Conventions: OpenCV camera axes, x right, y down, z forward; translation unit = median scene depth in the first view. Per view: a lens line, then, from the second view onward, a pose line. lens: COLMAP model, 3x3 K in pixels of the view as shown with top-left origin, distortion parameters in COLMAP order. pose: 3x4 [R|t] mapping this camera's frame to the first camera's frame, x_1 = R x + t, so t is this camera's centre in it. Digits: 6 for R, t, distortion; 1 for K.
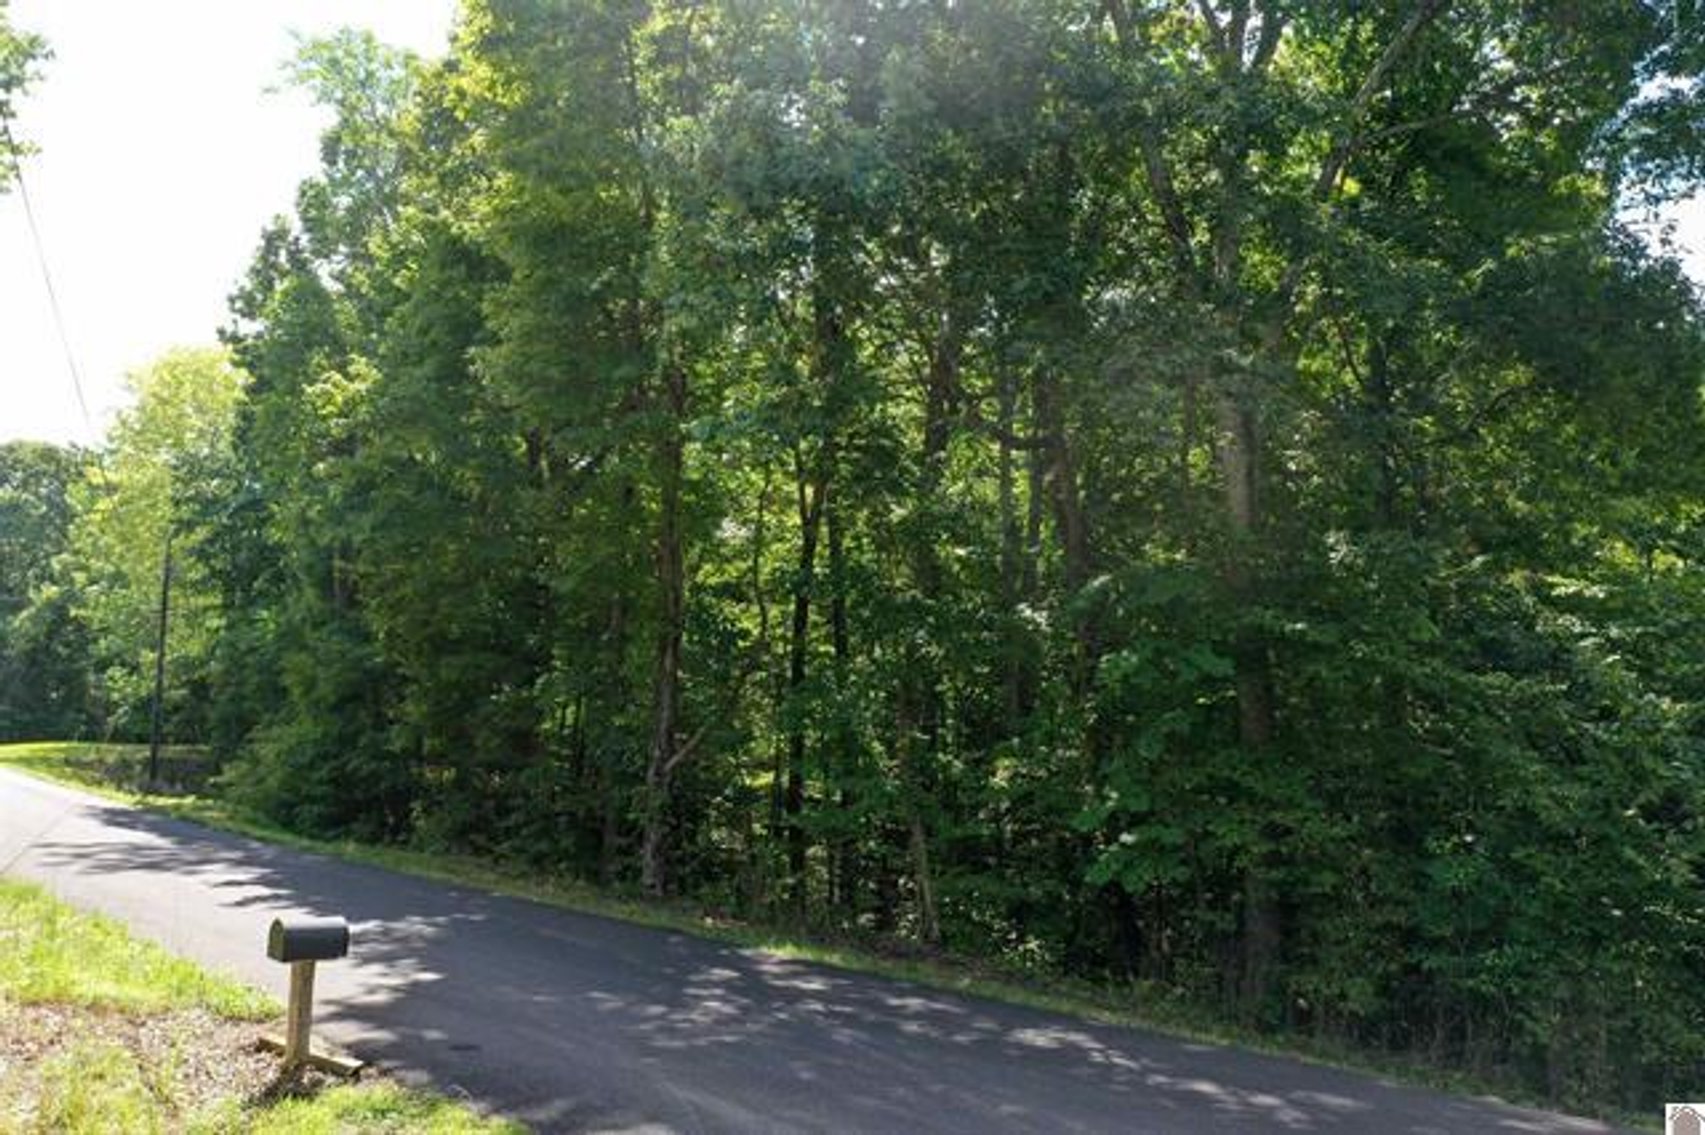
lens RADIAL K [[1402.0, 0, 849.8], [0, 1402.0, 560.2], [0, 0, 1]] dist [0.043984, -0.001063]
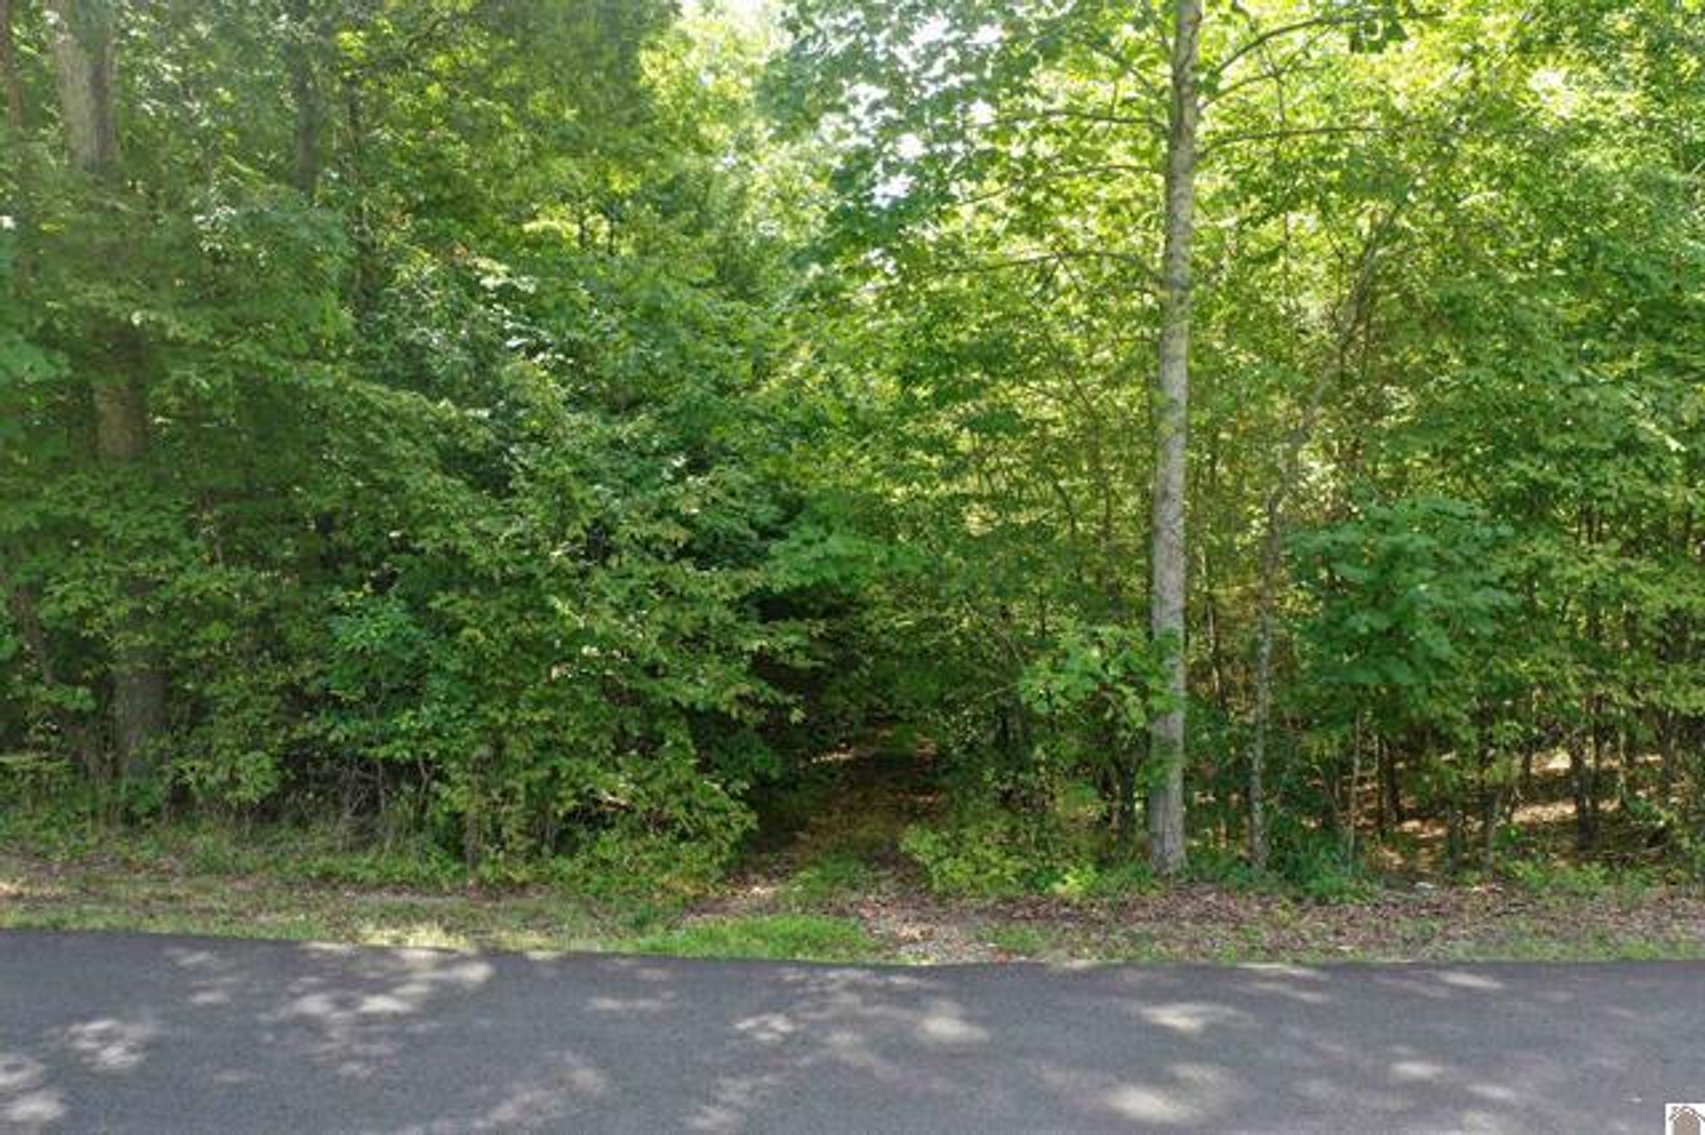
lens RADIAL K [[1402.0, 0, 846.7], [0, 1402.0, 566.3], [0, 0, 1]] dist [0.043984, -0.001063]
pose [[0.765739, -0.096852, 0.635817, 0.126855], [-0.072284, 0.969373, 0.234716, -0.026050], [-0.639077, -0.225690, 0.735286, 0.233718]]
